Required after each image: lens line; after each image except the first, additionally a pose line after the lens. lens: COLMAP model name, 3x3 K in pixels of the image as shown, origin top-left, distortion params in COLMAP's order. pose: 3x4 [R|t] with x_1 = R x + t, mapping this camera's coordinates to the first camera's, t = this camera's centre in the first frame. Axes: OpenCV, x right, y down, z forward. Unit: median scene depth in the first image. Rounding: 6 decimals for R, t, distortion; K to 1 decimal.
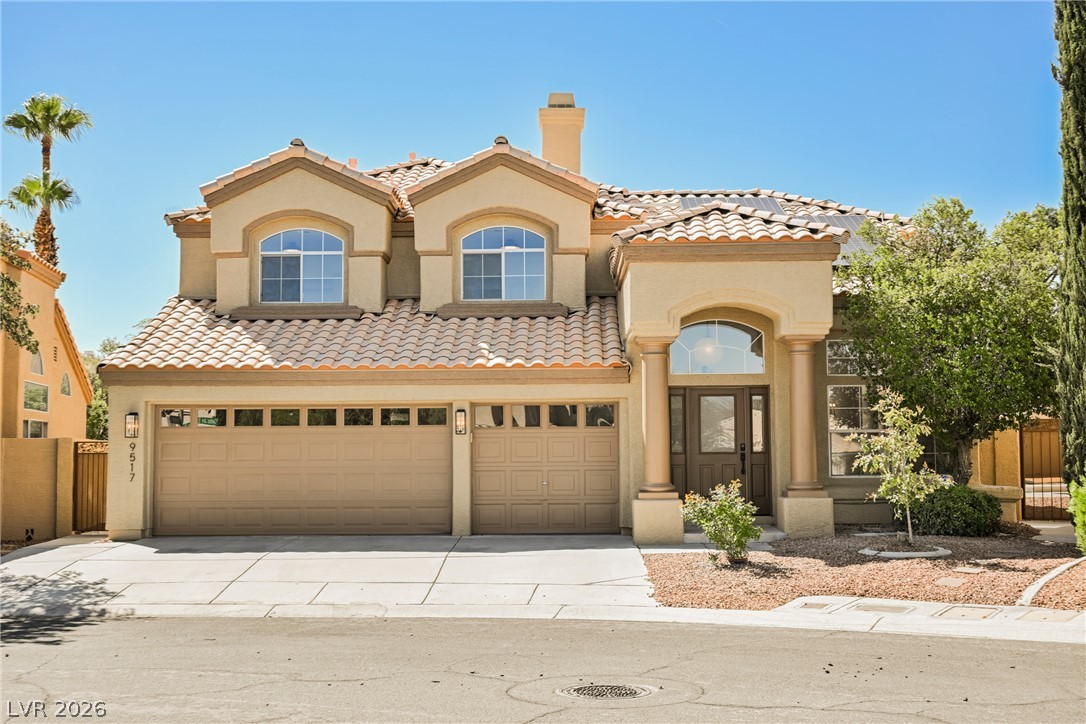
lens RADIAL K [[1330.1, 0, 543.2], [0, 1330.1, 364.7], [0, 0, 1]] dist [-0.042123, 0.000000]
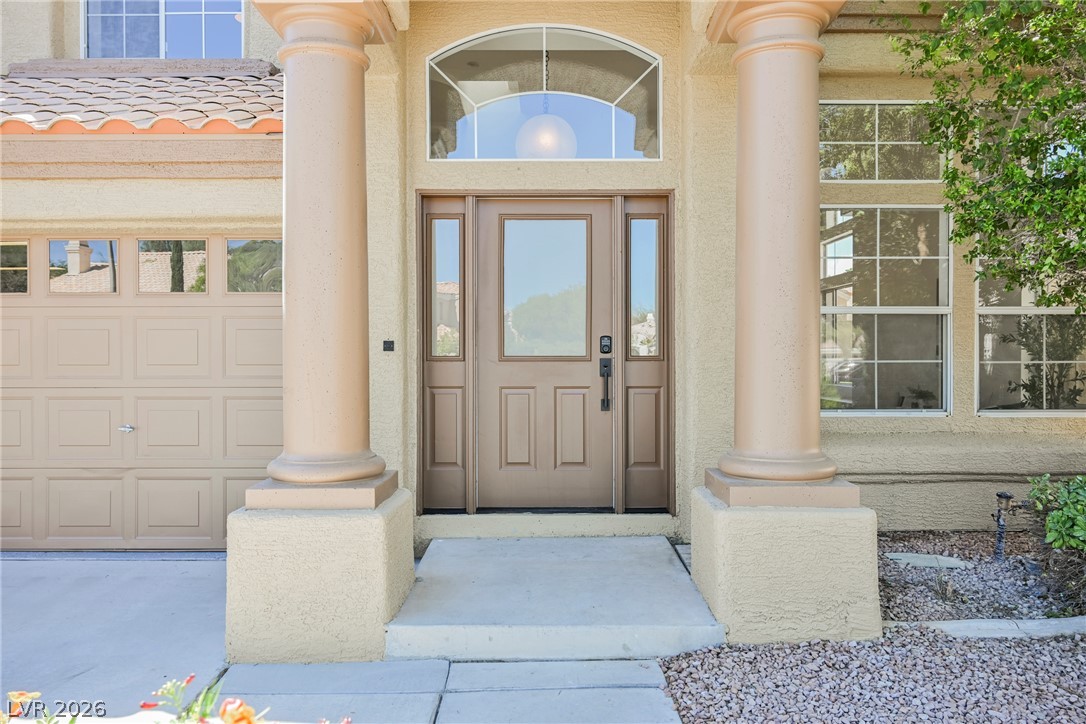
lens RADIAL K [[849.8, 0, 544.4], [0, 849.8, 357.6], [0, 0, 1]] dist [0.002690, 0.000621]
pose [[0.999732, 0.004902, 0.022603, 0.125691], [-0.006545, 0.997294, 0.073222, 0.047223], [-0.022183, -0.073350, 0.997060, 0.740842]]
